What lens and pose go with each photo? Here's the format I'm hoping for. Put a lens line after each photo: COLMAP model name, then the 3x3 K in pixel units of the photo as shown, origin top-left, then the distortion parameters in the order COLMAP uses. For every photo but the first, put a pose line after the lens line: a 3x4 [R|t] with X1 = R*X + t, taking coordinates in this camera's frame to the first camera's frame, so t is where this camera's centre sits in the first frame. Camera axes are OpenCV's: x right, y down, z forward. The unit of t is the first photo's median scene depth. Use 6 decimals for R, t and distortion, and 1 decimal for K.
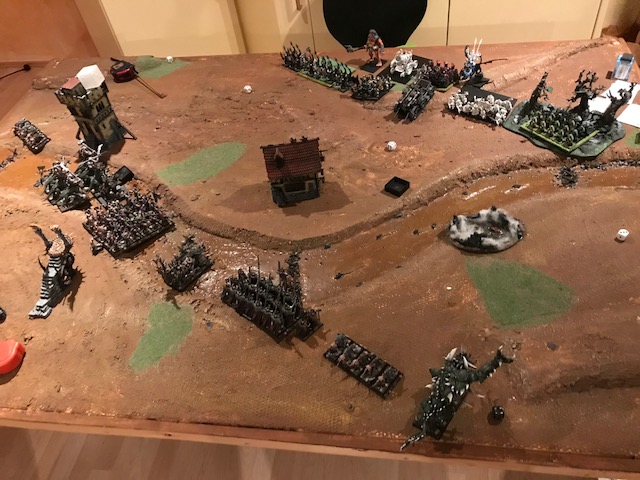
lens RADIAL K [[525.4, 0, 319.4], [0, 525.4, 241.6], [0, 0, 1]] dist [0.035744, -0.055776]
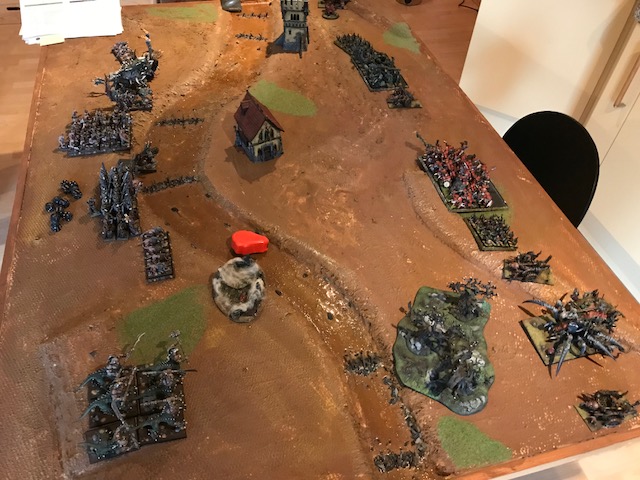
lens RADIAL K [[525.4, 0, 321.9], [0, 525.4, 239.9], [0, 0, 1]] dist [0.035744, -0.055776]
pose [[0.374463, 0.760437, -0.530578, 0.721062], [-0.743476, 0.588174, 0.318267, -0.440062], [0.554094, 0.275293, 0.785617, 0.263637]]
